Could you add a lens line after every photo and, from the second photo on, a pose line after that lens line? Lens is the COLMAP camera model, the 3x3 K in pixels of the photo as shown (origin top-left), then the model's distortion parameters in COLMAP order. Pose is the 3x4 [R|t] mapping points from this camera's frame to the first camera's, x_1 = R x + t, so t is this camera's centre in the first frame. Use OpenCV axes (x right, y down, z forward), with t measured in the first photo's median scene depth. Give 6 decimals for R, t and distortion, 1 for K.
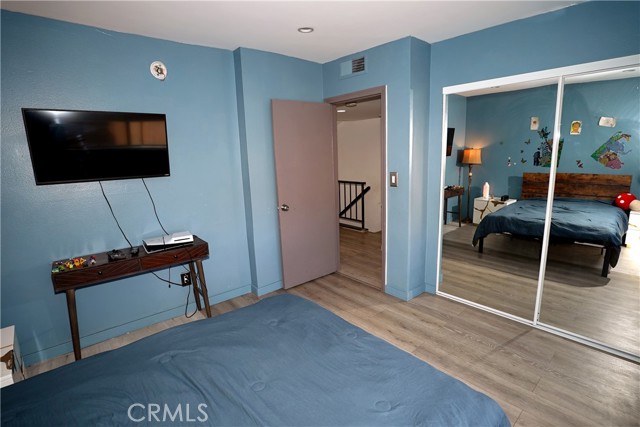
lens RADIAL K [[311.7, 0, 320.0], [0, 311.7, 213.5], [0, 0, 1]] dist [-0.036418, 0.000469]
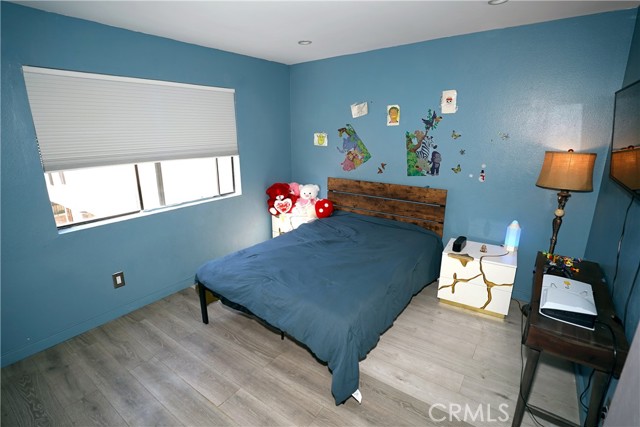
lens RADIAL K [[302.2, 0, 316.4], [0, 302.2, 217.7], [0, 0, 1]] dist [-0.065491, 0.000292]
pose [[-0.967875, 0.100201, -0.230603, 0.108286], [-0.017749, 0.887643, 0.460190, -0.283636], [0.250805, 0.449499, -0.857349, 1.239717]]
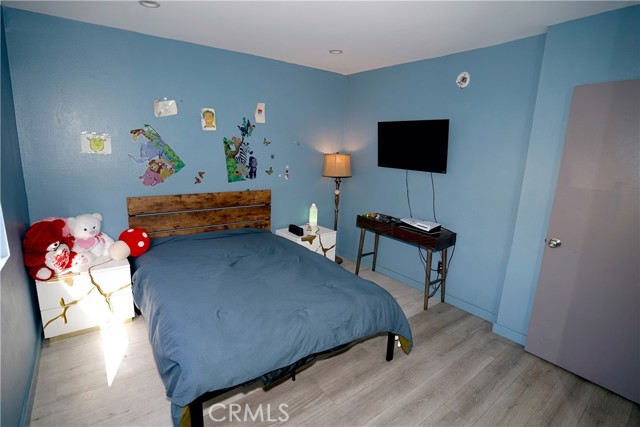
lens RADIAL K [[311.7, 0, 320.0], [0, 311.7, 213.5], [0, 0, 1]] dist [-0.036418, 0.000469]
pose [[-0.036235, 0.239091, -0.970321, 0.676935], [-0.238414, 0.940854, 0.240733, -0.149692], [0.970487, 0.240061, 0.022911, 0.569819]]
